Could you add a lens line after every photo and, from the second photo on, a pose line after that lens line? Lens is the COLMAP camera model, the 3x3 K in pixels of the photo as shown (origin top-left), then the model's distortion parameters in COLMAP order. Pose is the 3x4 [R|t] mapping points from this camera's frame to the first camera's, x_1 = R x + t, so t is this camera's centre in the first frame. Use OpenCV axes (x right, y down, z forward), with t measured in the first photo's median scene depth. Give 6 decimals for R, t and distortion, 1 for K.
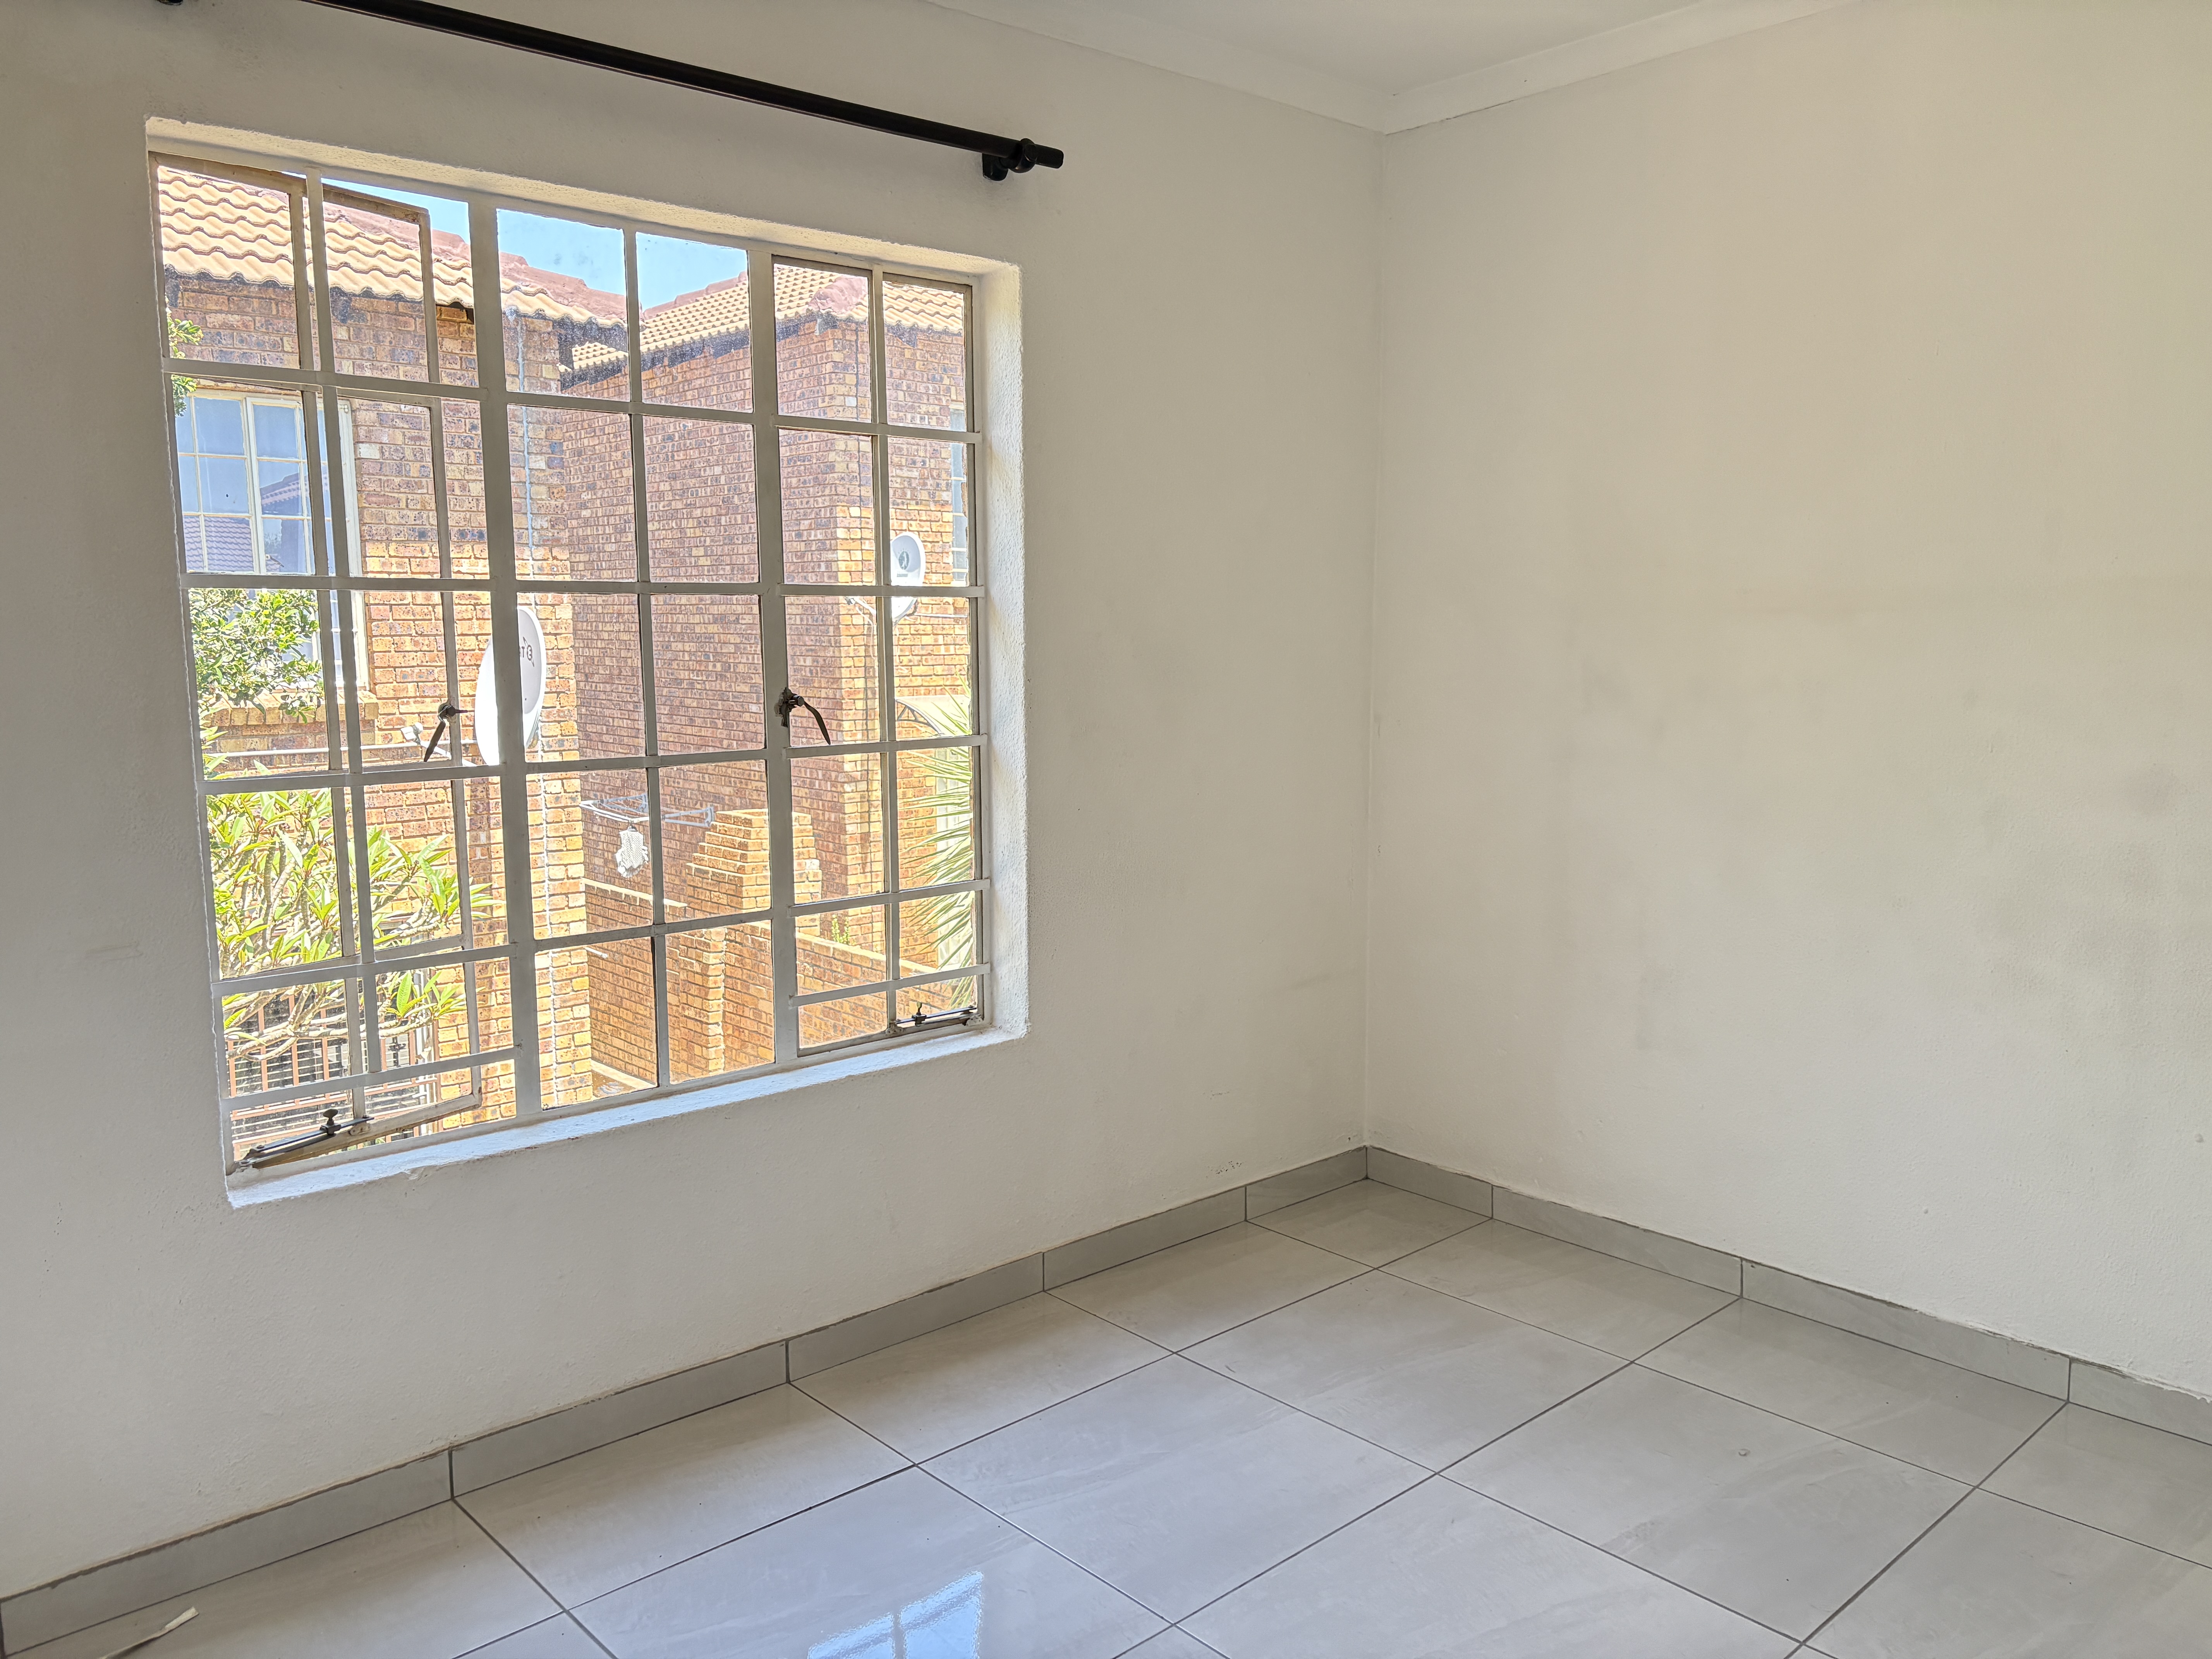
lens RADIAL K [[1664.8, 0, 1098.7], [0, 1664.8, 848.7], [0, 0, 1]] dist [0.064712, -0.068180]
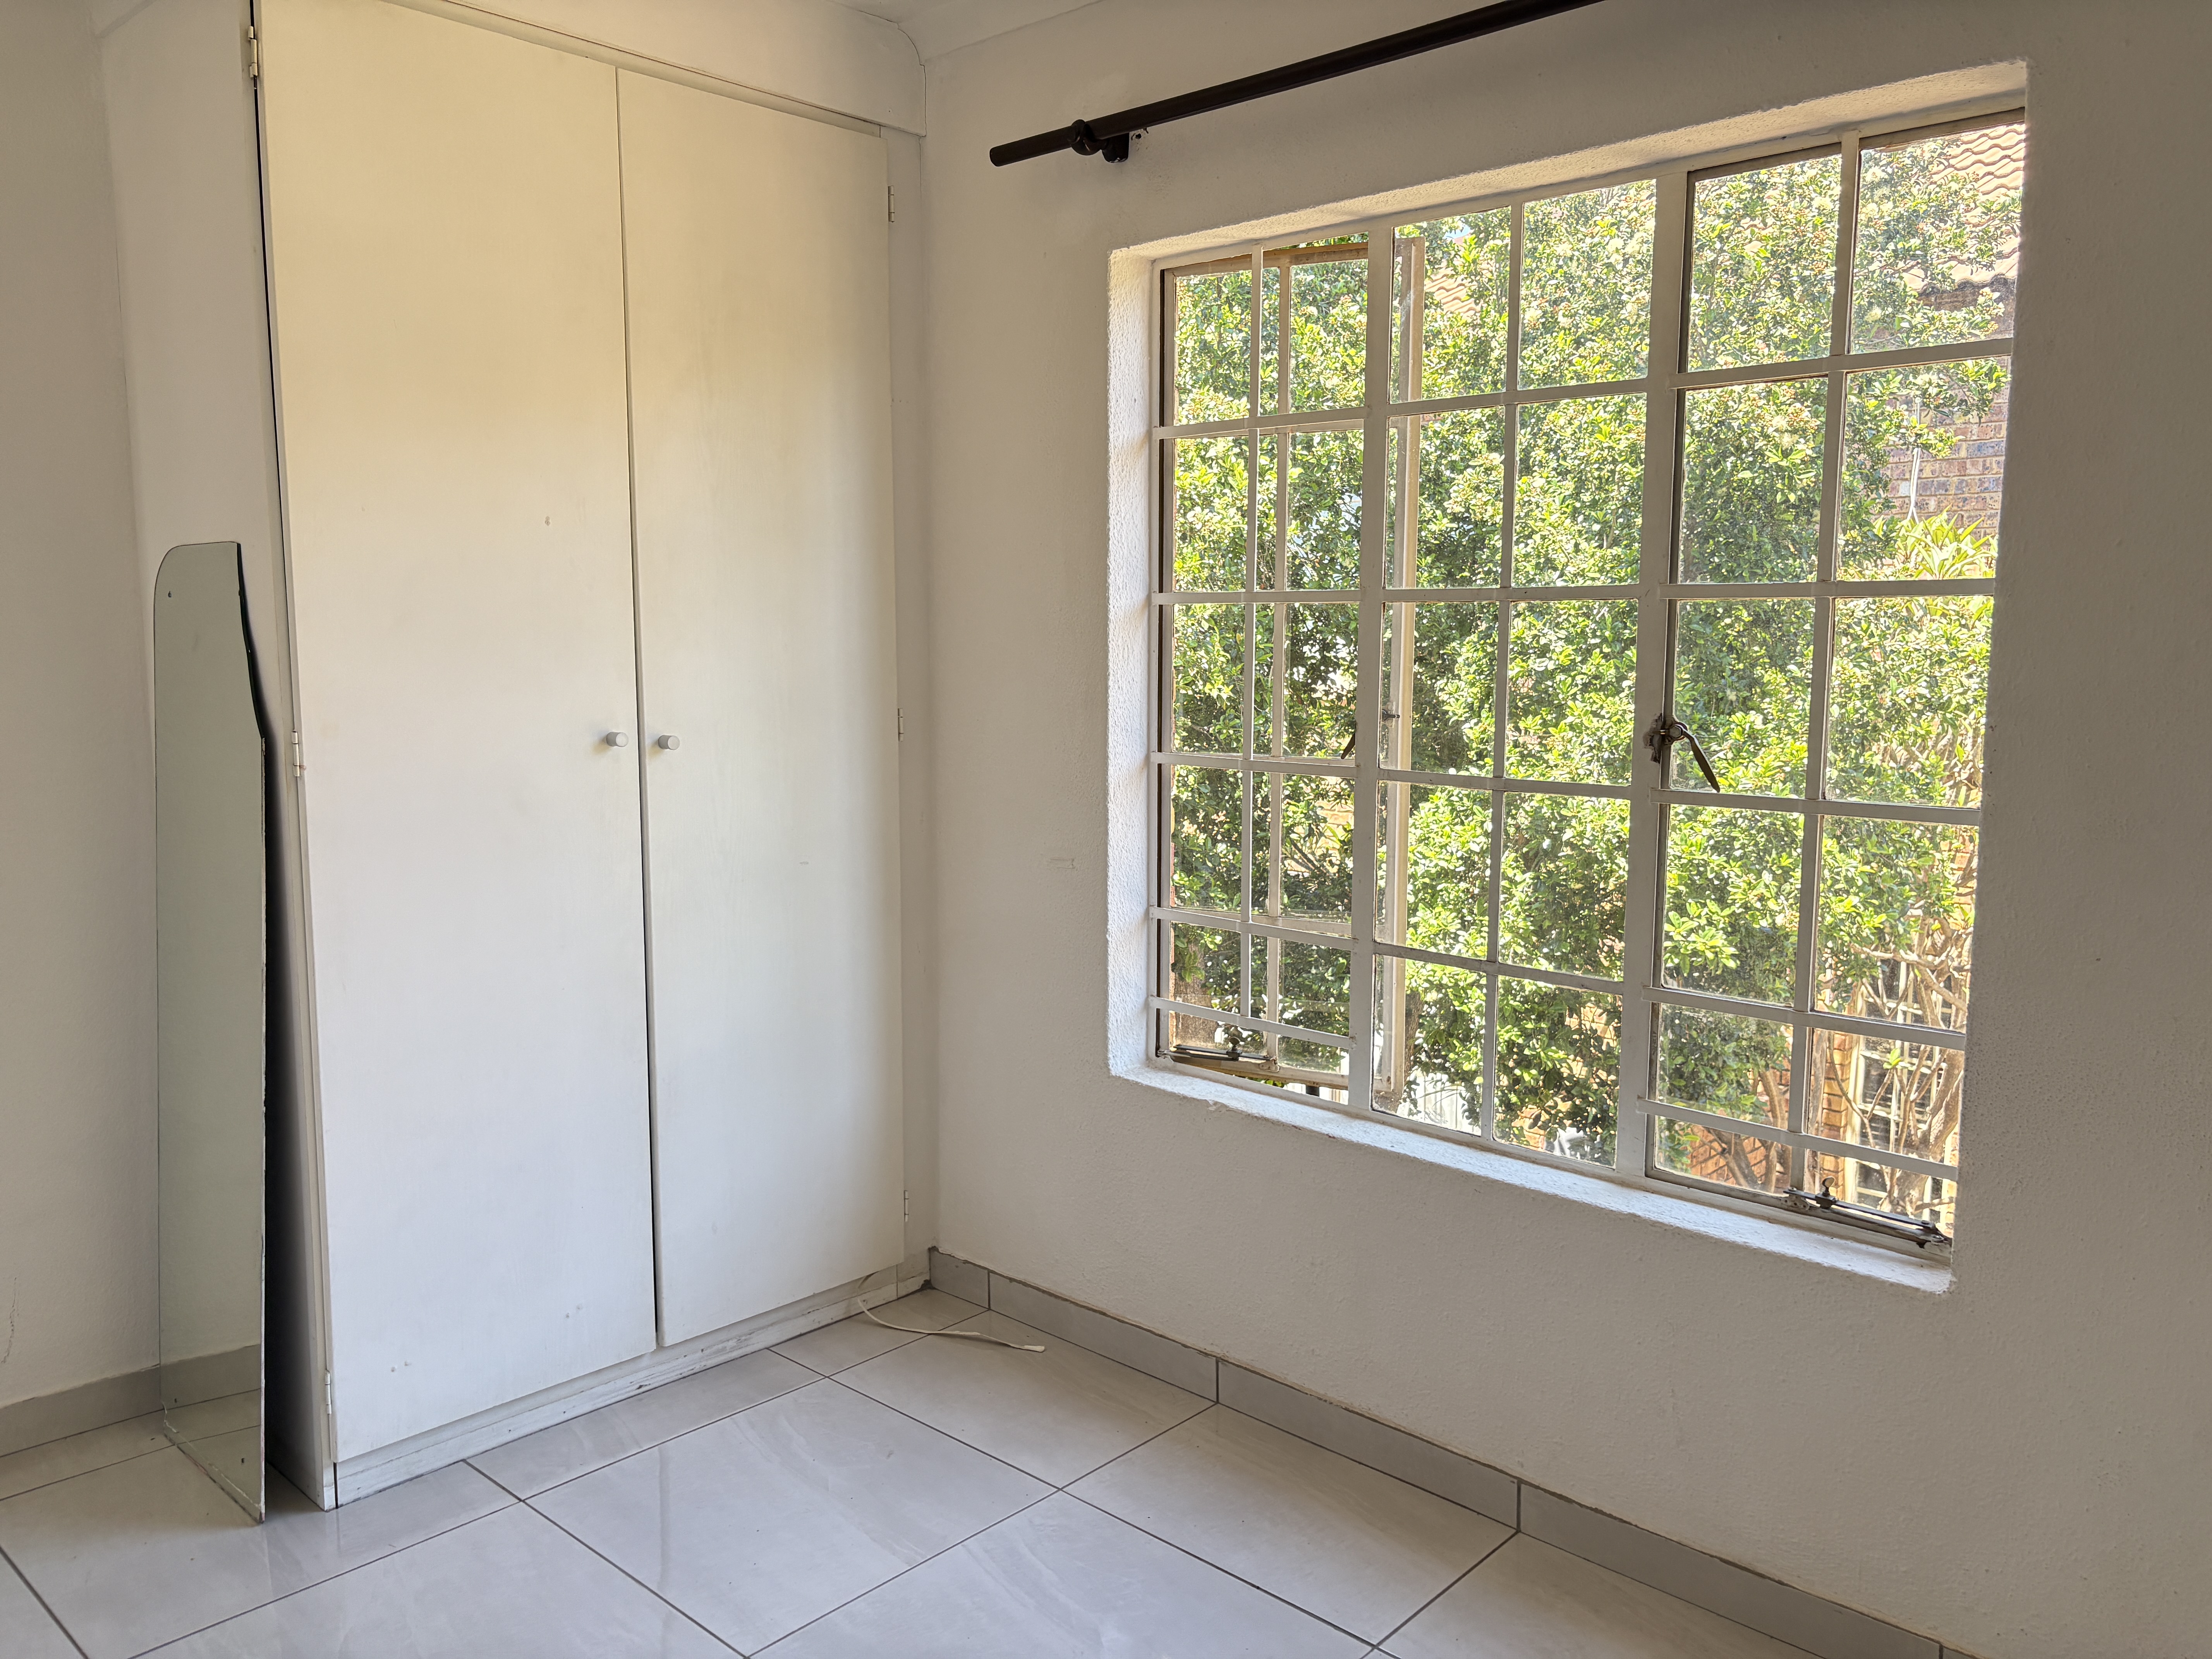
lens RADIAL K [[1664.8, 0, 1104.7], [0, 1664.8, 839.1], [0, 0, 1]] dist [0.064712, -0.068180]
pose [[0.110647, 0.128901, -0.985465, 0.593162], [-0.157231, 0.981337, 0.110707, -0.086234], [0.981344, 0.142696, 0.128849, 0.656500]]
